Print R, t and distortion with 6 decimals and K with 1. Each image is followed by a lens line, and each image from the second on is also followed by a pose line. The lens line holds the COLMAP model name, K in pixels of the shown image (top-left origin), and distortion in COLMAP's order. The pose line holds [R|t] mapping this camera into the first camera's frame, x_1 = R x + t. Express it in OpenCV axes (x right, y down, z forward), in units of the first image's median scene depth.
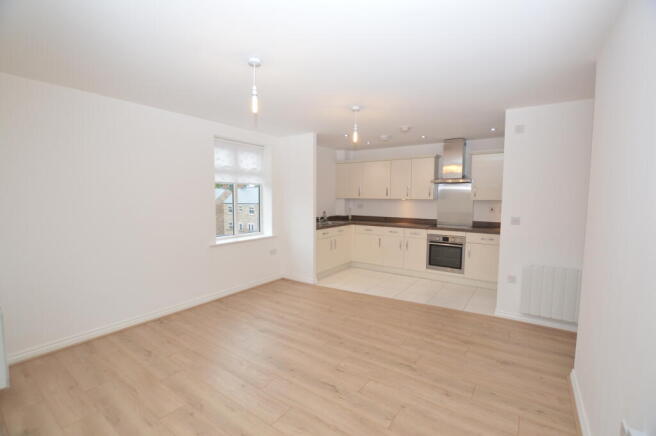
lens RADIAL K [[291.1, 0, 329.4], [0, 291.1, 219.9], [0, 0, 1]] dist [-0.030106, 0.000185]
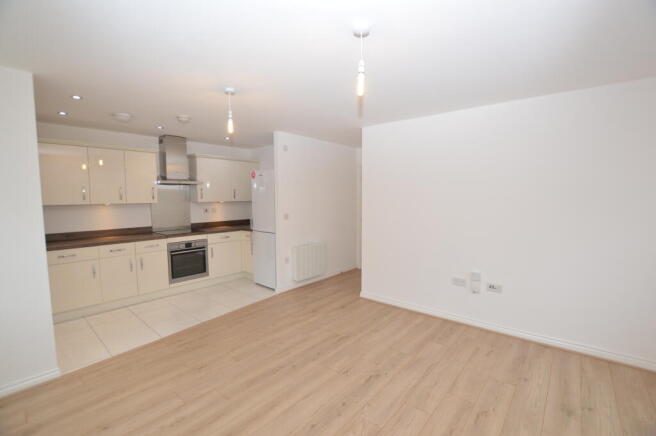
lens RADIAL K [[291.1, 0, 329.4], [0, 291.1, 219.9], [0, 0, 1]] dist [-0.030106, 0.000185]
pose [[0.097787, -0.087256, 0.991375, -0.458304], [0.085307, 0.993218, 0.079004, -0.048120], [-0.991544, 0.076846, 0.104567, 0.445108]]
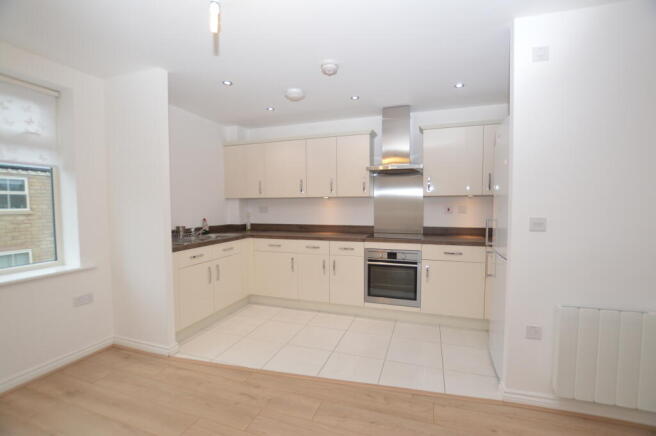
lens RADIAL K [[291.1, 0, 329.4], [0, 291.1, 219.9], [0, 0, 1]] dist [-0.030106, 0.000185]
pose [[0.961067, -0.023694, 0.275297, 0.085220], [0.031122, 0.999259, -0.022645, -0.004199], [-0.274557, 0.030331, 0.961092, 0.399873]]
